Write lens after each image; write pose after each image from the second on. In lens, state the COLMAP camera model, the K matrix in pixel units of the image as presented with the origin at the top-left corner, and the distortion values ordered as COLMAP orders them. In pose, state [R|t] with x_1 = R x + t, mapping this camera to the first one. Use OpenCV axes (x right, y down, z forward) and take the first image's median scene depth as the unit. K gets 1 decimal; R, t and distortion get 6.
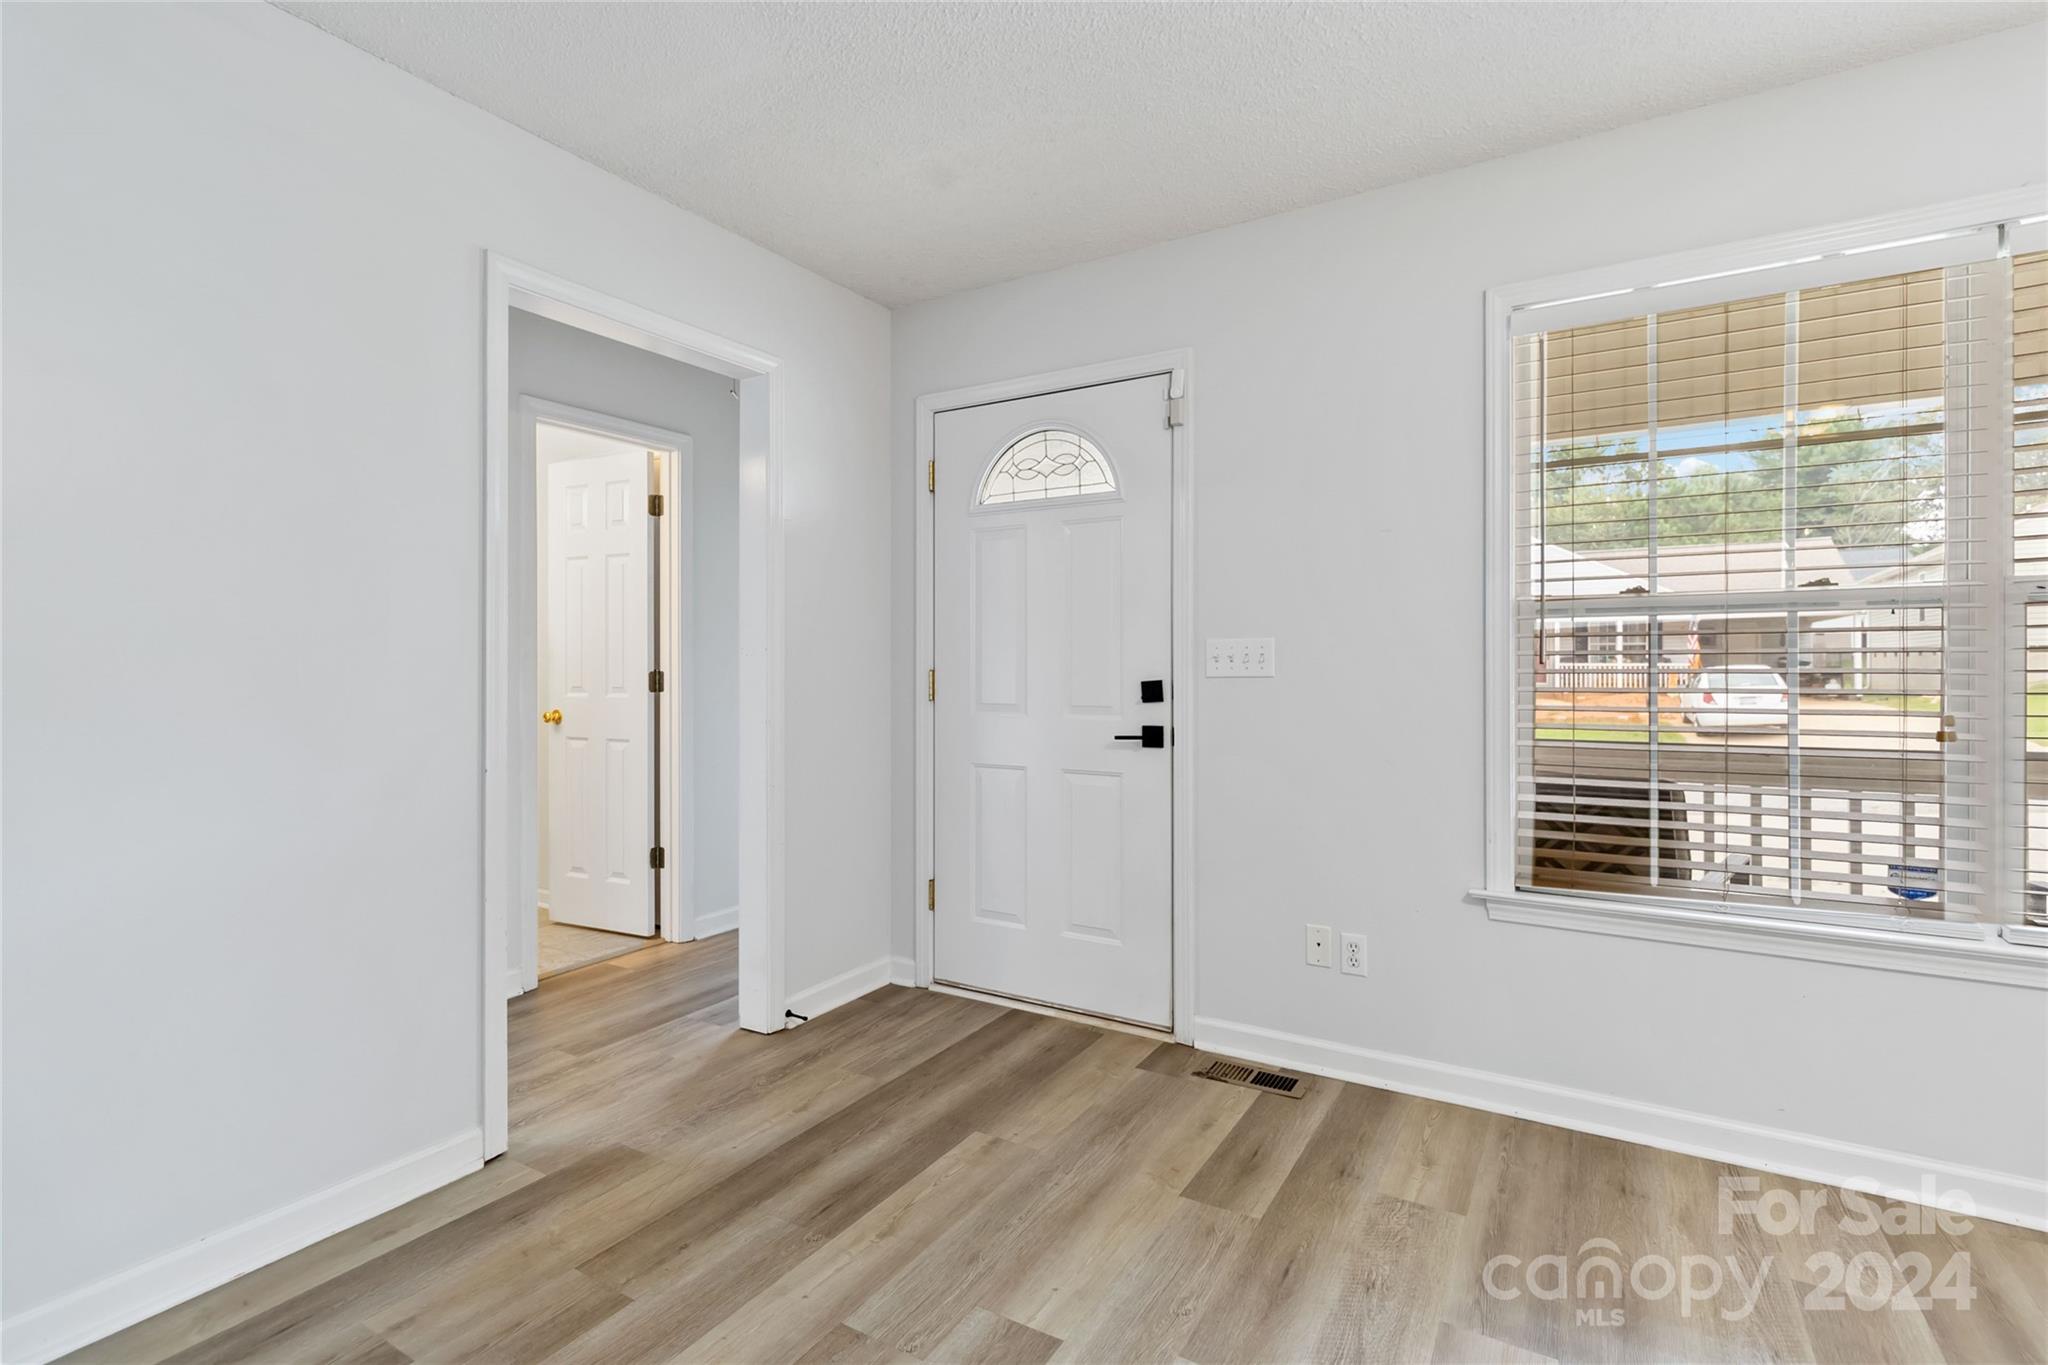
lens RADIAL K [[961.0, 0, 1023.3], [0, 961.0, 671.8], [0, 0, 1]] dist [-0.000336, -0.000073]
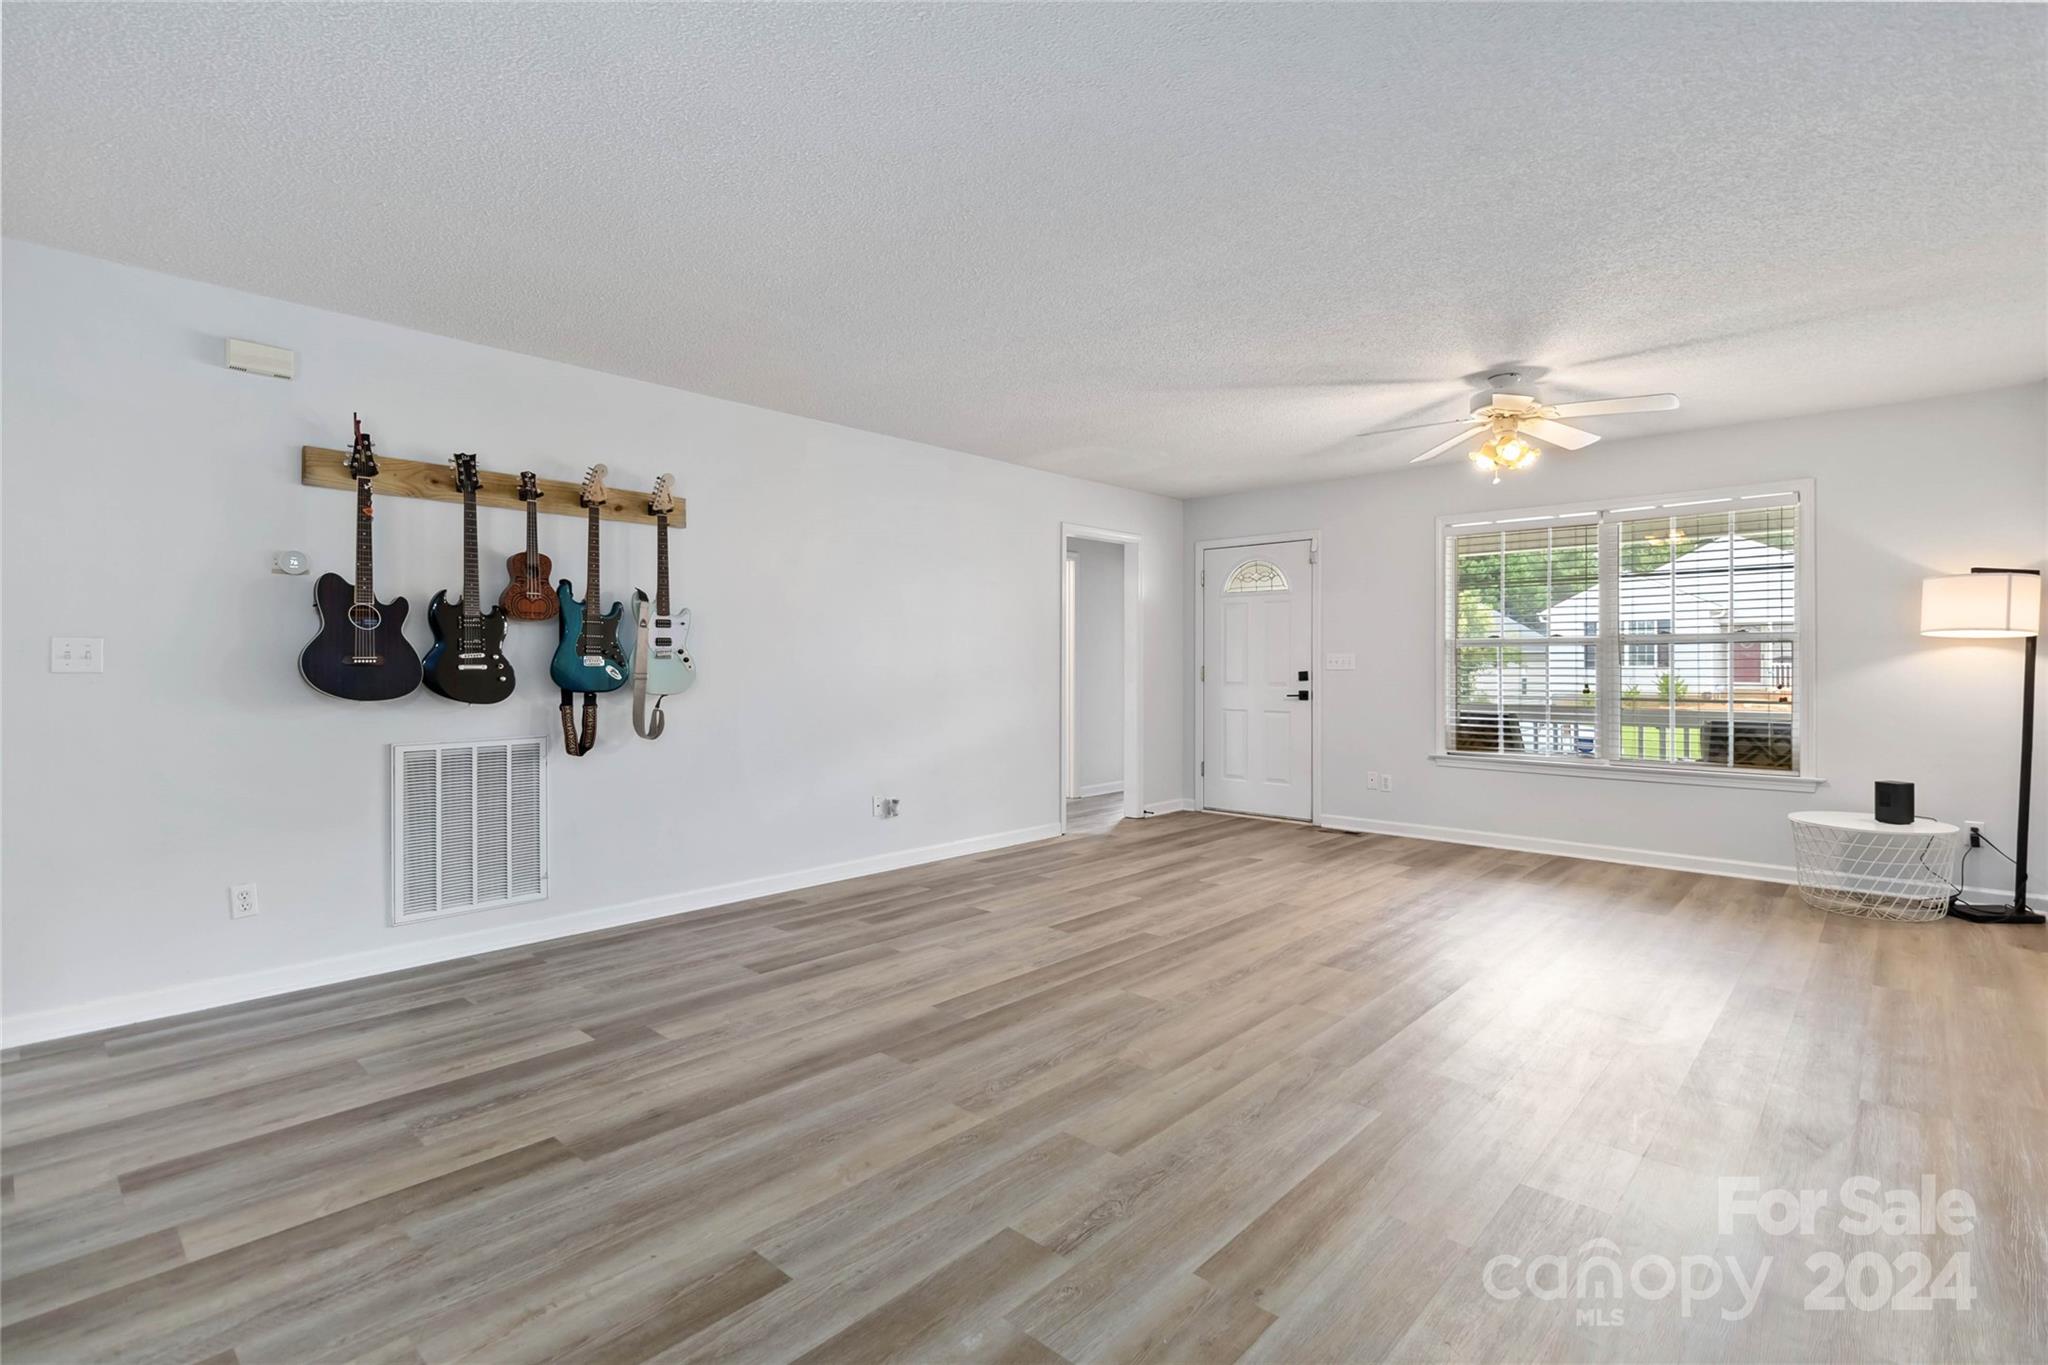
lens RADIAL K [[961.0, 0, 1032.7], [0, 961.0, 670.7], [0, 0, 1]] dist [-0.000336, -0.000073]
pose [[0.981449, 0.002807, -0.191703, -0.063875], [-0.003980, 0.999976, -0.005736, 0.023825], [0.191683, 0.006393, 0.981436, -1.424987]]
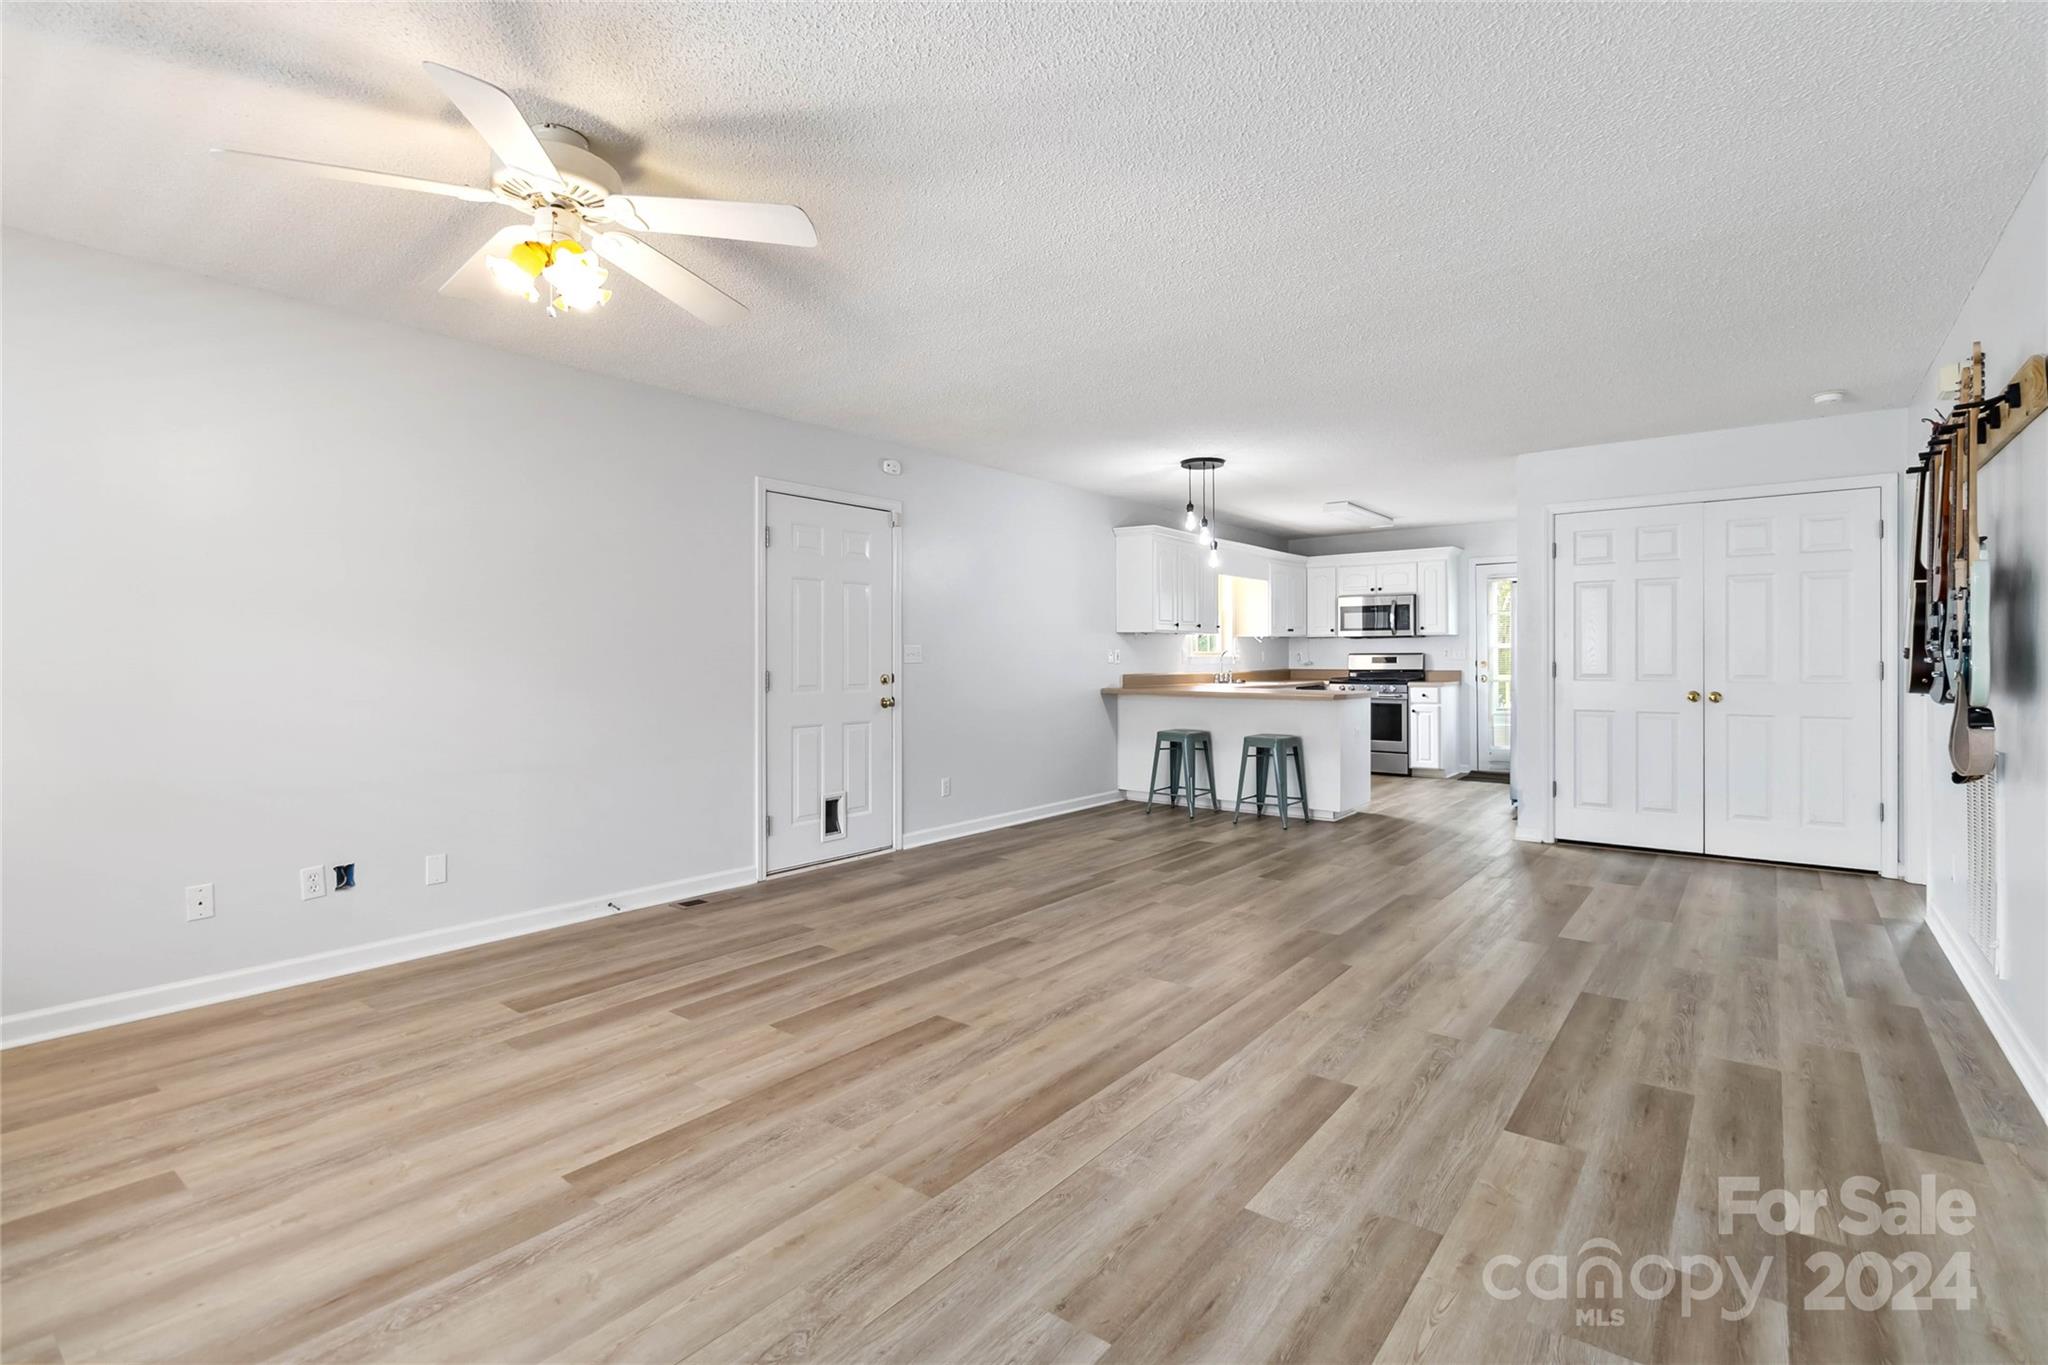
lens RADIAL K [[961.0, 0, 1021.5], [0, 961.0, 665.5], [0, 0, 1]] dist [-0.000336, -0.000073]
pose [[-0.992887, -0.000235, 0.119059, -0.118001], [0.001912, 0.999838, 0.017918, -0.004940], [-0.119044, 0.018018, -0.992725, 1.021579]]
